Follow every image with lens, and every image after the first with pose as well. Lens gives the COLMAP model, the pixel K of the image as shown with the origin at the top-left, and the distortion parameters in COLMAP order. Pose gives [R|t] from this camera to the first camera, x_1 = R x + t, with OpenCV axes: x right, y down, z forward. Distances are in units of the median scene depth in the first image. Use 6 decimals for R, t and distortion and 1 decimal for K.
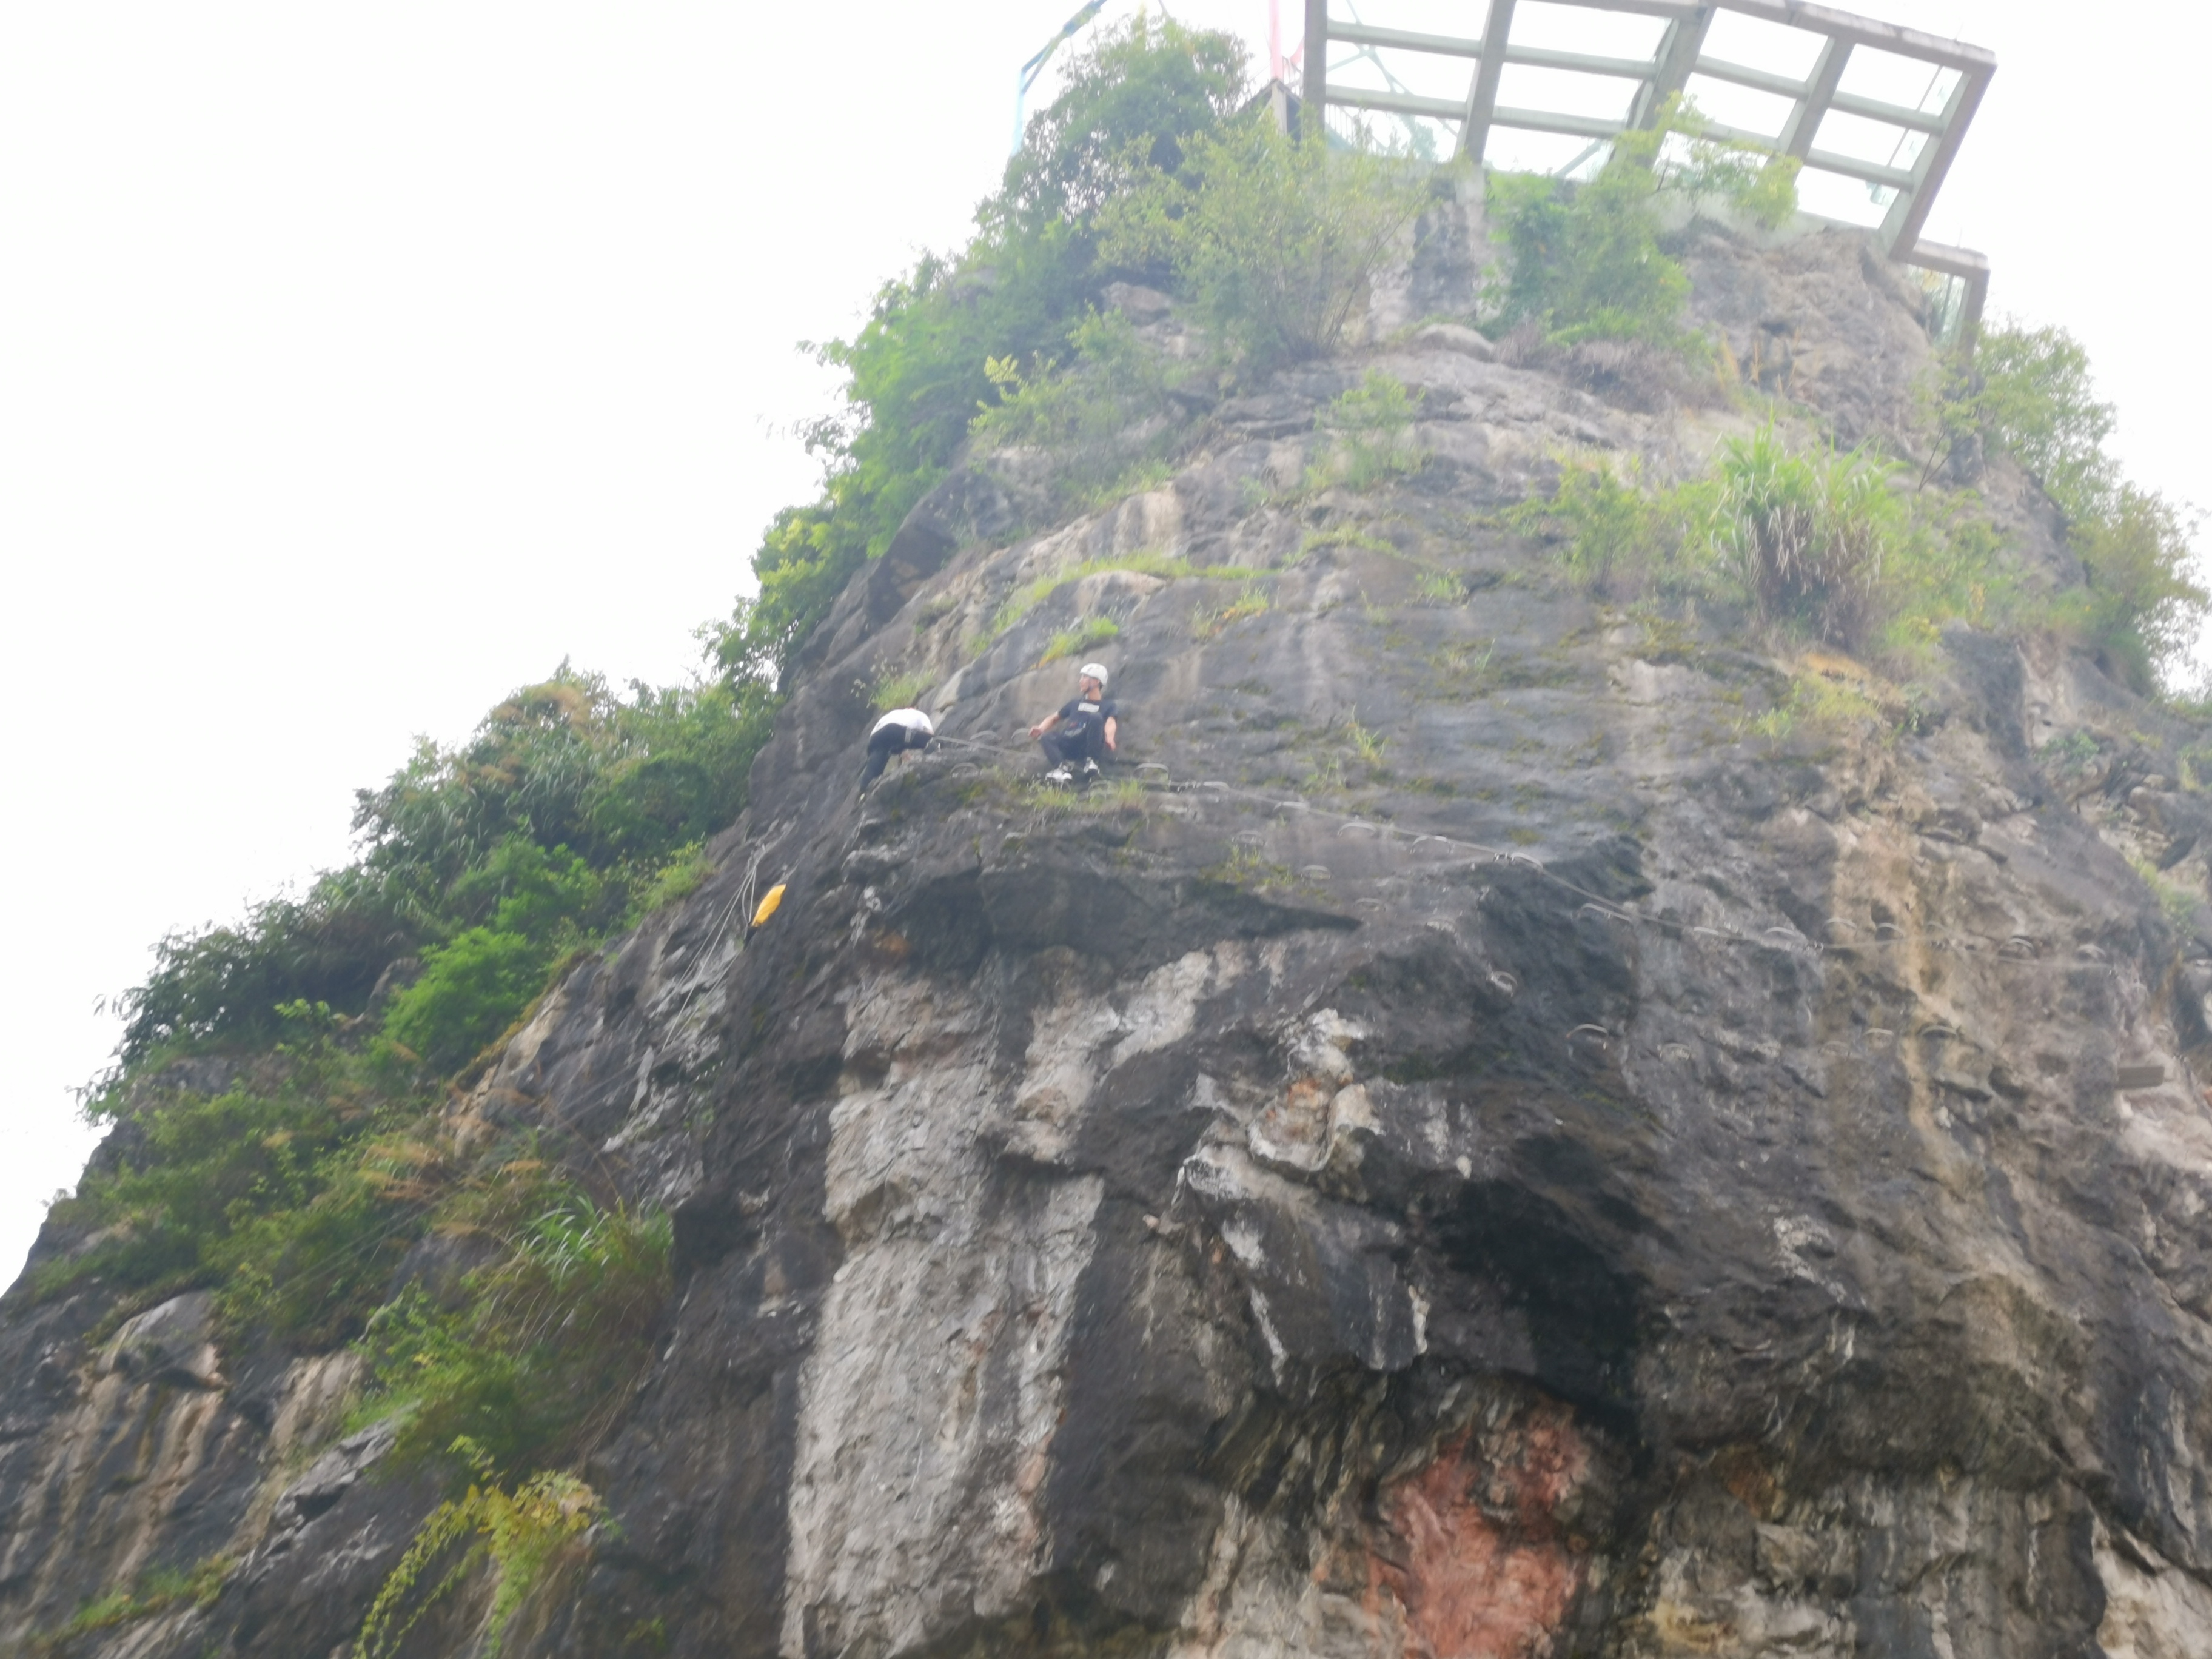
lens RADIAL K [[3078.9, 0, 1106.0], [0, 3078.9, 829.5], [0, 0, 1]] dist [0.106845, 0.045053]
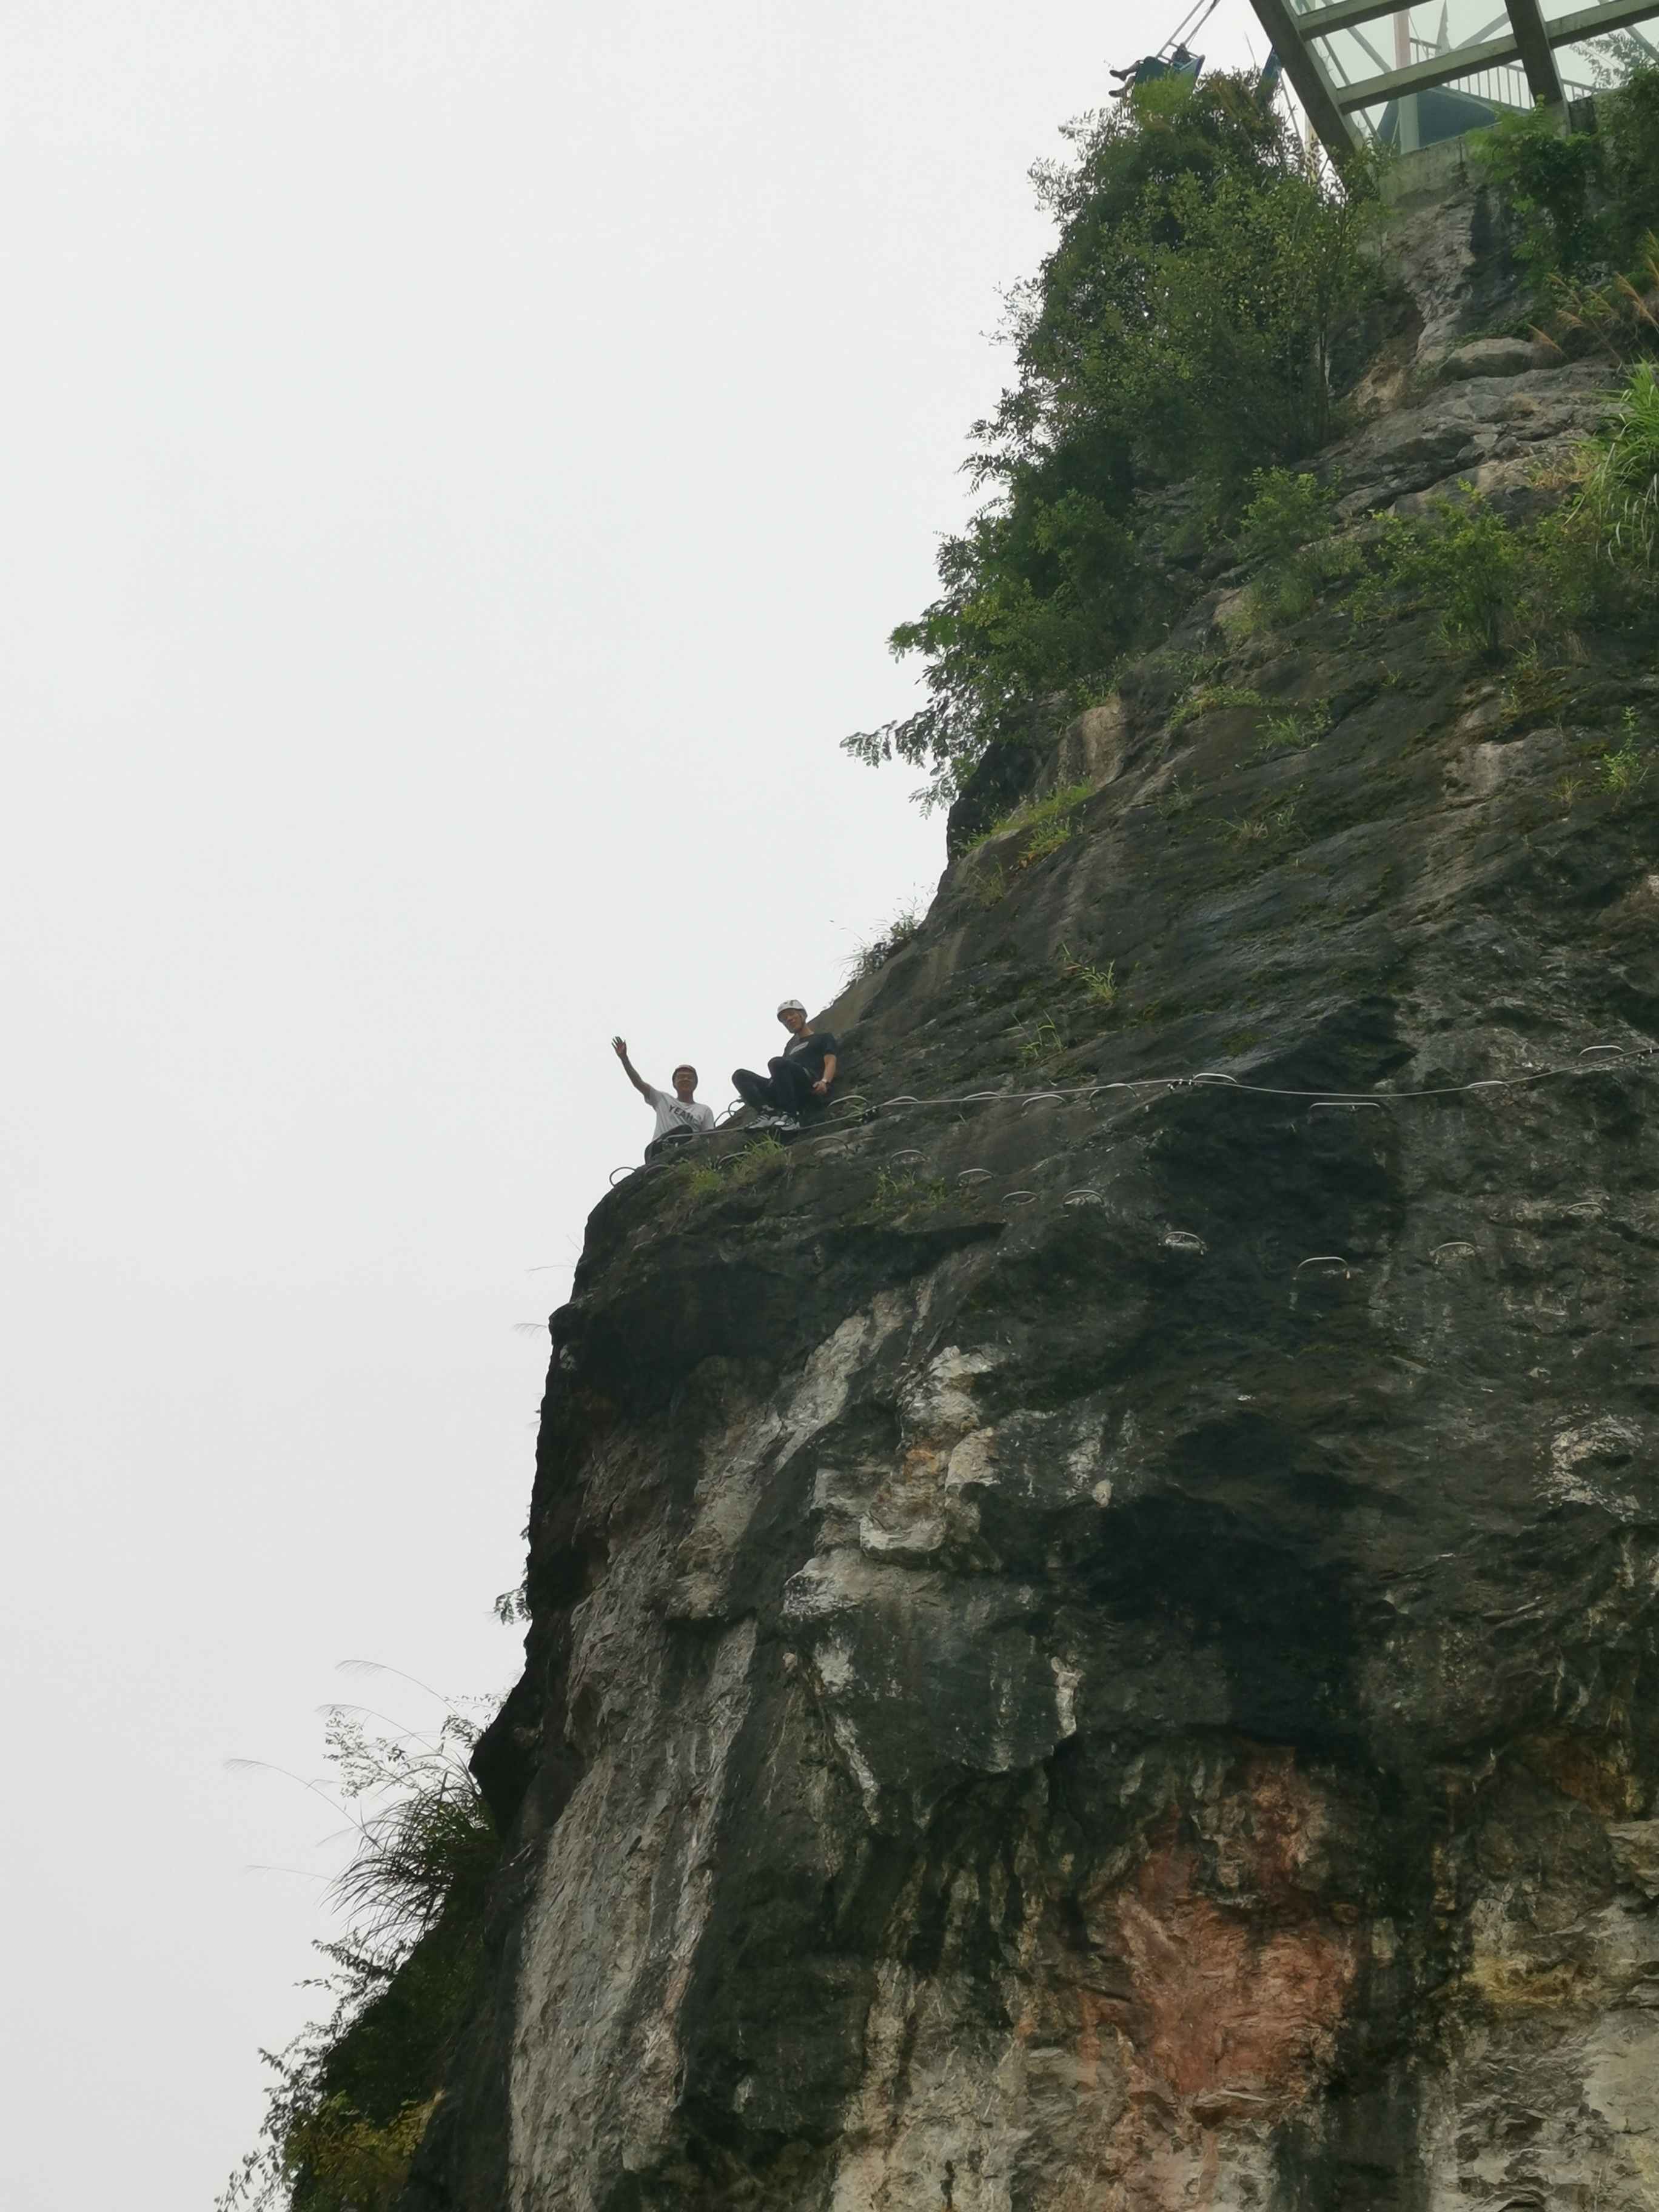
lens RADIAL K [[3907.6, 0, 829.5], [0, 3907.6, 1106.0], [0, 0, 1]] dist [0.077411, 0.122850]
pose [[0.859245, -0.315576, -0.402630, 0.502572], [0.311826, 0.947030, -0.076808, 0.070135], [0.405541, -0.059554, 0.912135, 0.043078]]
